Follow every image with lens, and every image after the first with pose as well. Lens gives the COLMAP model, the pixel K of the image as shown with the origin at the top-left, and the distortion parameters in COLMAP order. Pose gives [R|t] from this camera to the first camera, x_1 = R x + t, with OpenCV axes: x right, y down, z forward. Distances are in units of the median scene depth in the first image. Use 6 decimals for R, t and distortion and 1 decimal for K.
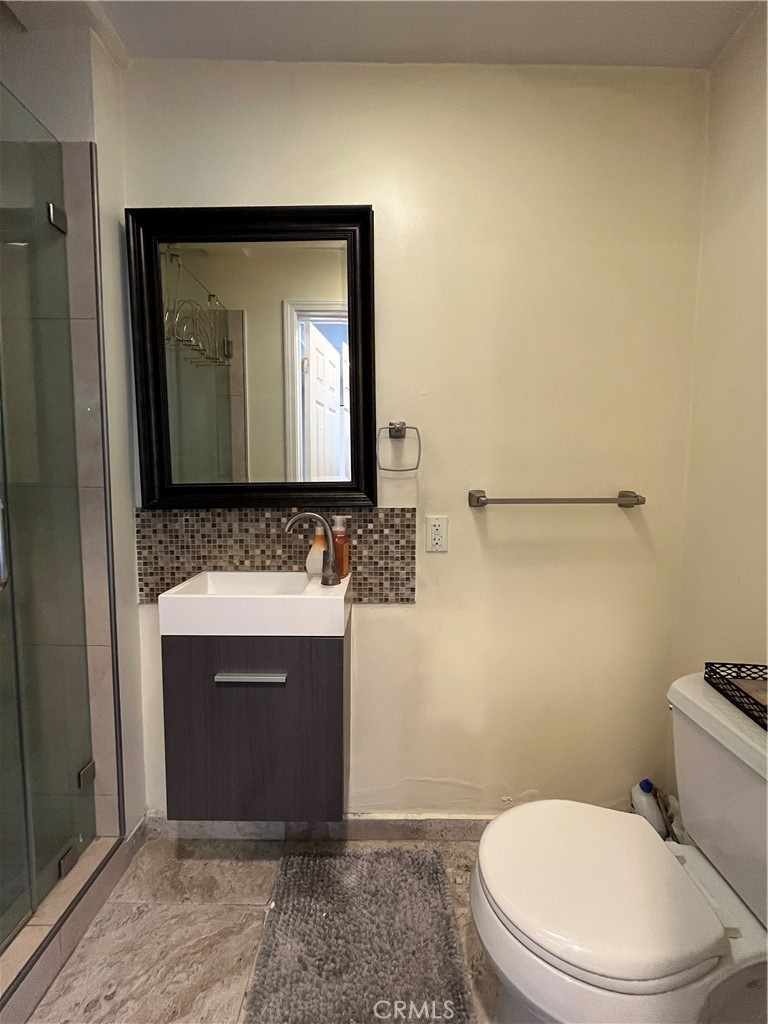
lens RADIAL K [[412.9, 0, 386.6], [0, 412.9, 509.9], [0, 0, 1]] dist [-0.005297, 0.000682]
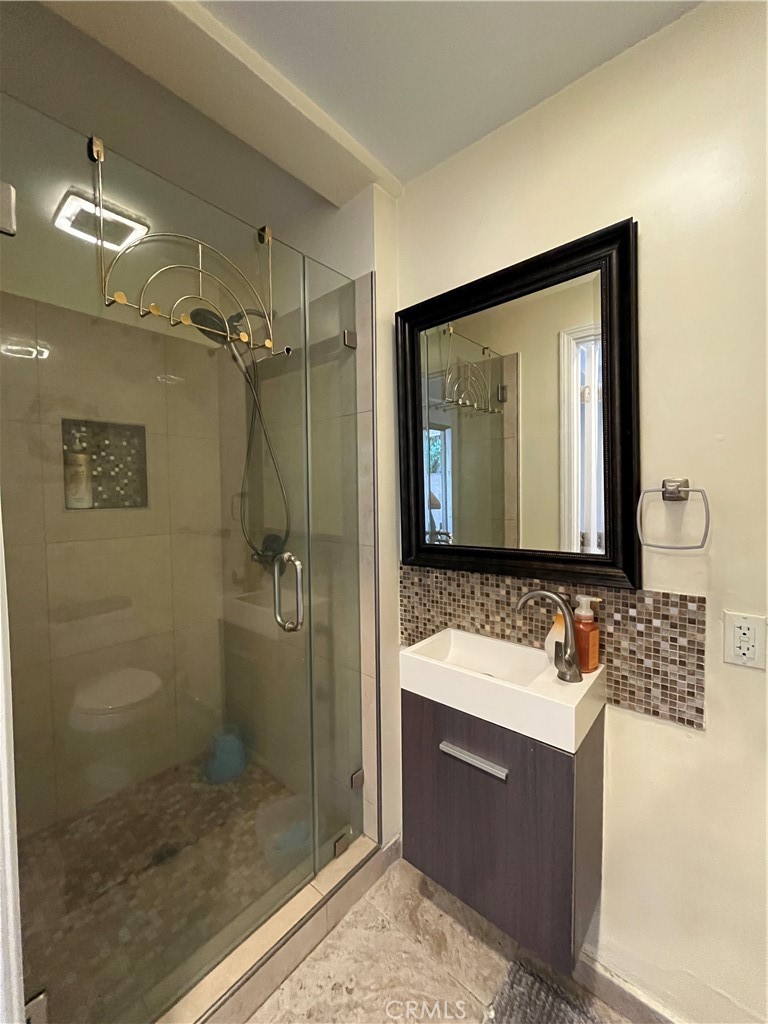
lens RADIAL K [[412.9, 0, 384.7], [0, 412.9, 510.1], [0, 0, 1]] dist [-0.005297, 0.000682]
pose [[0.755645, 0.010592, -0.654896, 0.116087], [-0.035574, 0.999057, -0.024888, -0.118244], [0.654015, 0.042104, 0.755309, 0.092080]]
